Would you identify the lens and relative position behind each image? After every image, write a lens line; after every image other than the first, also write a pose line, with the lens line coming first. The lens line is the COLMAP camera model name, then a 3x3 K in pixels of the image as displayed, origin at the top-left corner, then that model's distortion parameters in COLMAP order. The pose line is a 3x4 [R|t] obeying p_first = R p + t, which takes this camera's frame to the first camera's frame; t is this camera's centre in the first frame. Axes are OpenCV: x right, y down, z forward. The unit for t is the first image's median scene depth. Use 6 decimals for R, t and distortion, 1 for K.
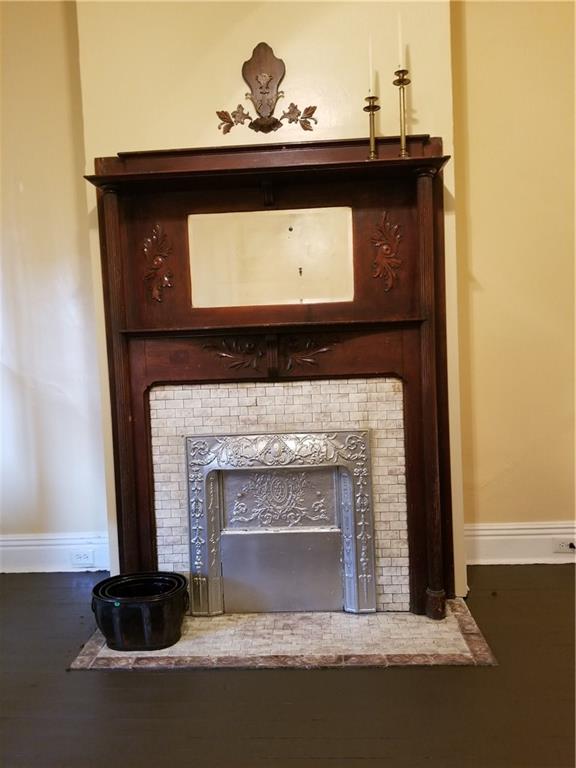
lens RADIAL K [[610.1, 0, 288.9], [0, 610.1, 389.1], [0, 0, 1]] dist [0.092407, -0.161314]
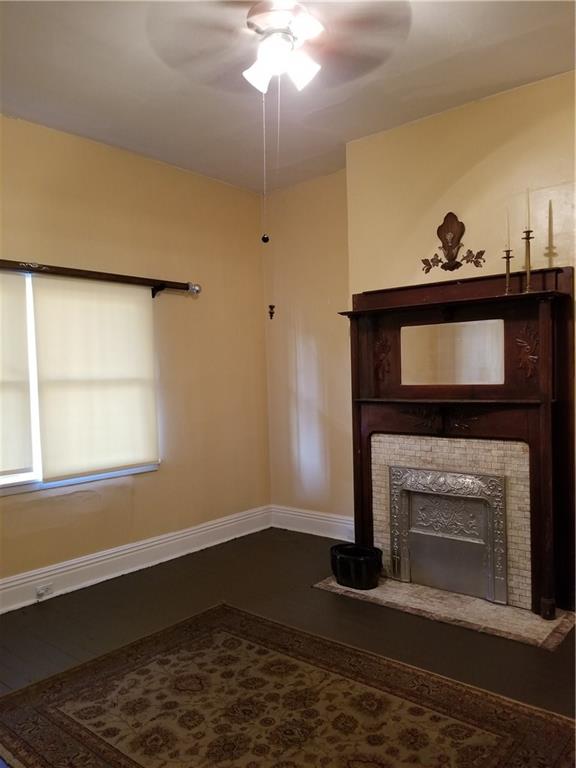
lens RADIAL K [[610.1, 0, 288.9], [0, 610.1, 389.1], [0, 0, 1]] dist [0.092407, -0.161314]
pose [[0.801190, 0.037310, -0.597246, 0.574593], [-0.040171, 0.999156, 0.008529, -0.128392], [0.597060, 0.017159, 0.802013, -0.453743]]
